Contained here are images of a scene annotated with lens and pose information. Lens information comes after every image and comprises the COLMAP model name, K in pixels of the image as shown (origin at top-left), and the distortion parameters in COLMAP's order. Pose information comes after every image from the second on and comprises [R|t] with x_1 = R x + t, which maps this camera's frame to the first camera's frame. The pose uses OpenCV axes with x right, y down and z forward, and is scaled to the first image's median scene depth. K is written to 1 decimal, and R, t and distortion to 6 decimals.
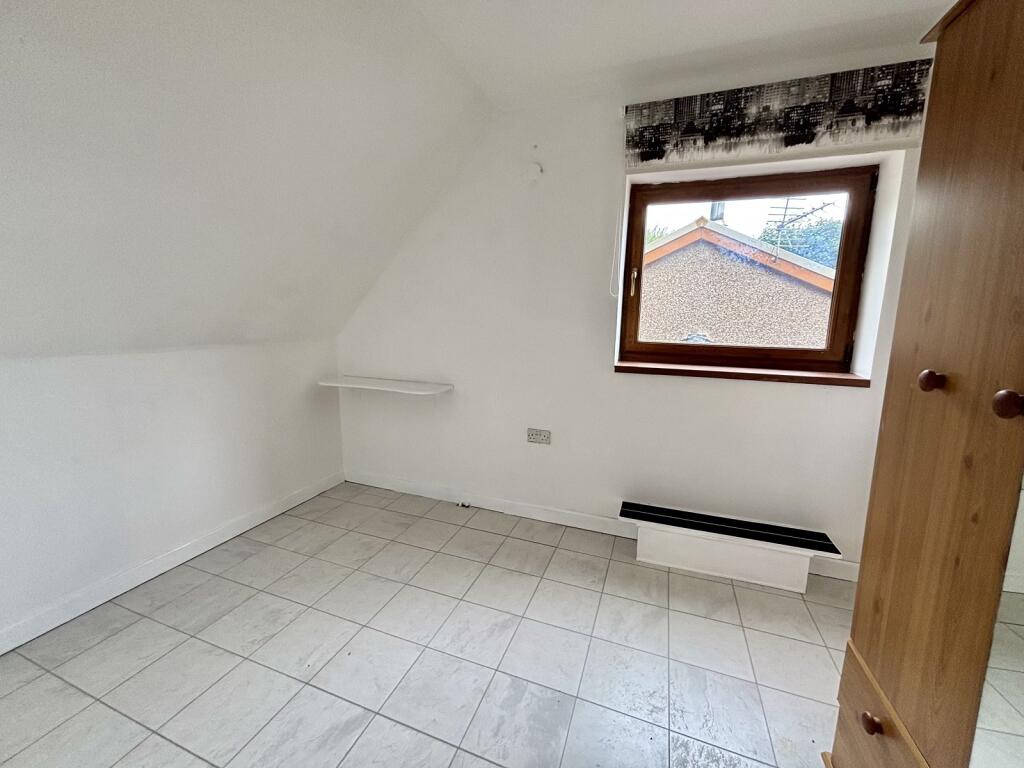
lens RADIAL K [[411.4, 0, 510.0], [0, 411.4, 383.3], [0, 0, 1]] dist [0.003973, 0.000338]
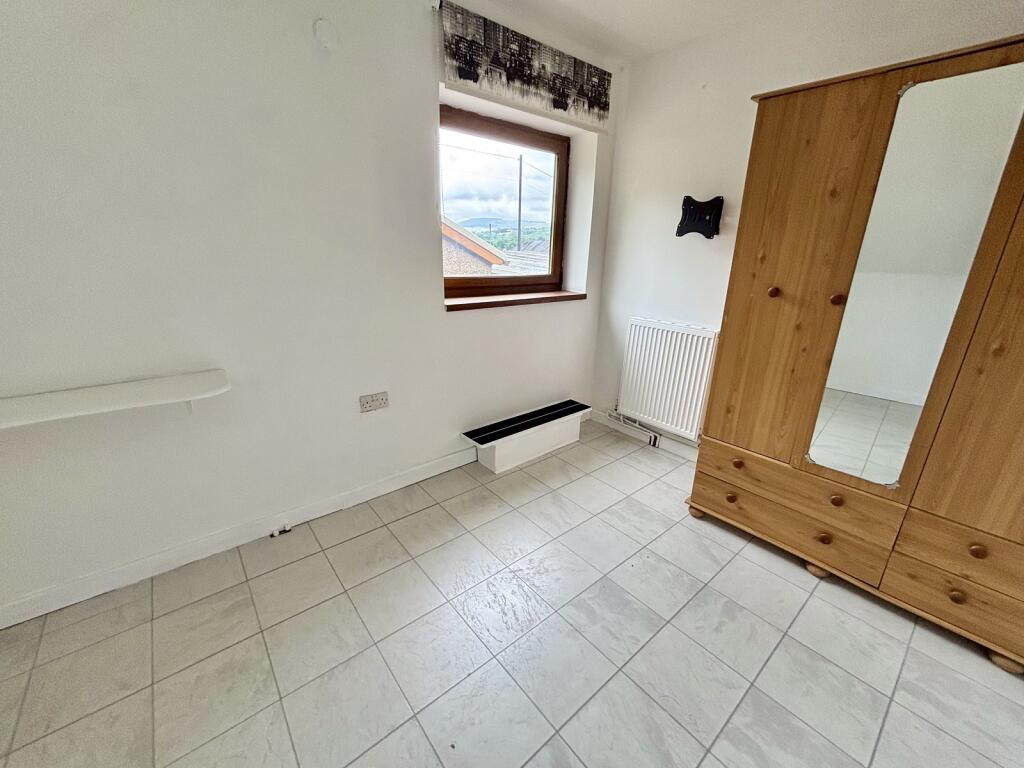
lens RADIAL K [[411.4, 0, 510.0], [0, 411.4, 383.3], [0, 0, 1]] dist [0.003973, 0.000338]
pose [[0.503211, -0.279130, 0.817842, -0.602883], [0.127641, 0.960024, 0.249120, -0.103535], [-0.854685, -0.020970, 0.518723, 0.435158]]
